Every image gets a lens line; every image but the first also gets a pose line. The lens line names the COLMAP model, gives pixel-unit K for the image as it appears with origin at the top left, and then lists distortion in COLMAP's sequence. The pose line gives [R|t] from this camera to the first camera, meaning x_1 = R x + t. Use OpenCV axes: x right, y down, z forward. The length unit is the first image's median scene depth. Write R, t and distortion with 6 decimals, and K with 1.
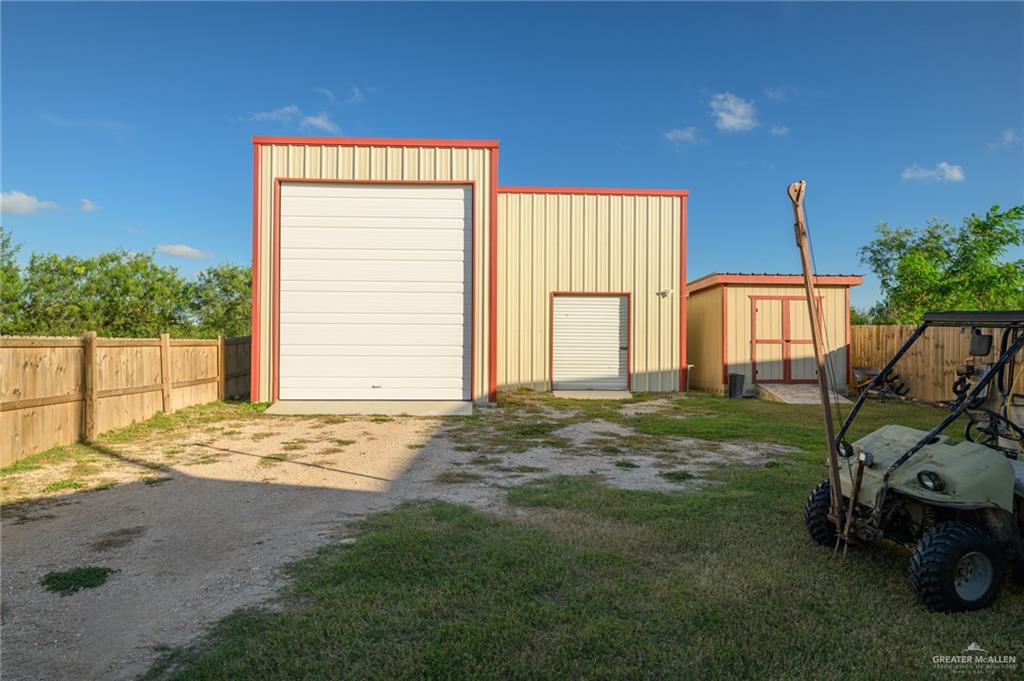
lens RADIAL K [[553.7, 0, 610.4], [0, 553.7, 342.5], [0, 0, 1]] dist [-0.000142, 0.000192]
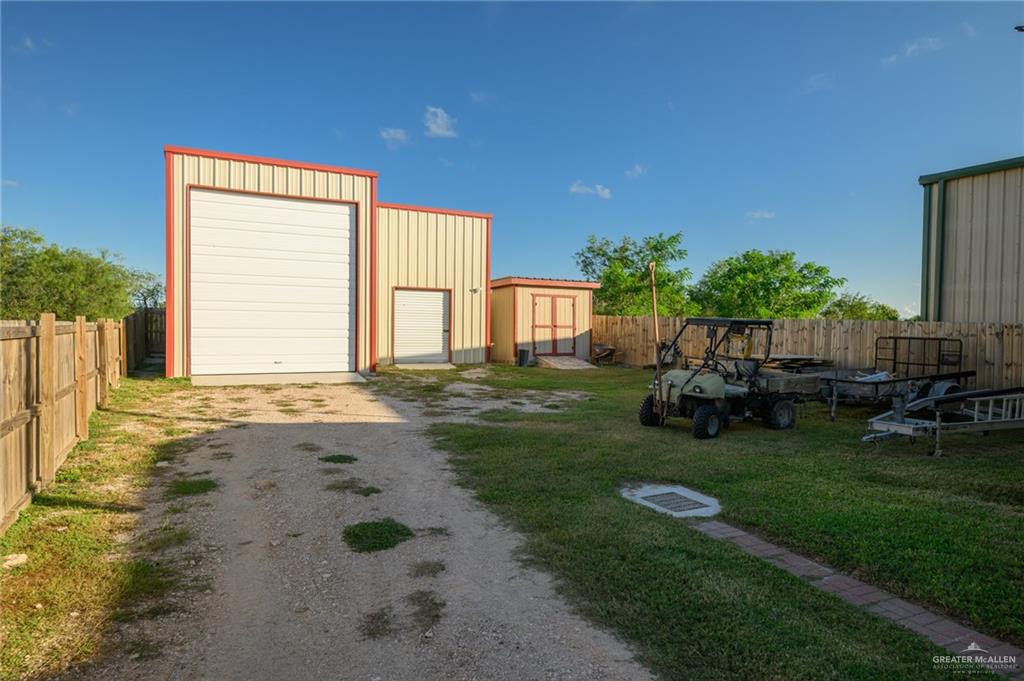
lens RADIAL K [[581.6, 0, 512.0], [0, 581.6, 340.5], [0, 0, 1]] dist [-0.002243, 0.000056]
pose [[0.913076, -0.003763, 0.407773, -0.401736], [-0.010387, 0.999418, 0.032480, -0.013910], [-0.407658, -0.033892, 0.912506, -0.330960]]
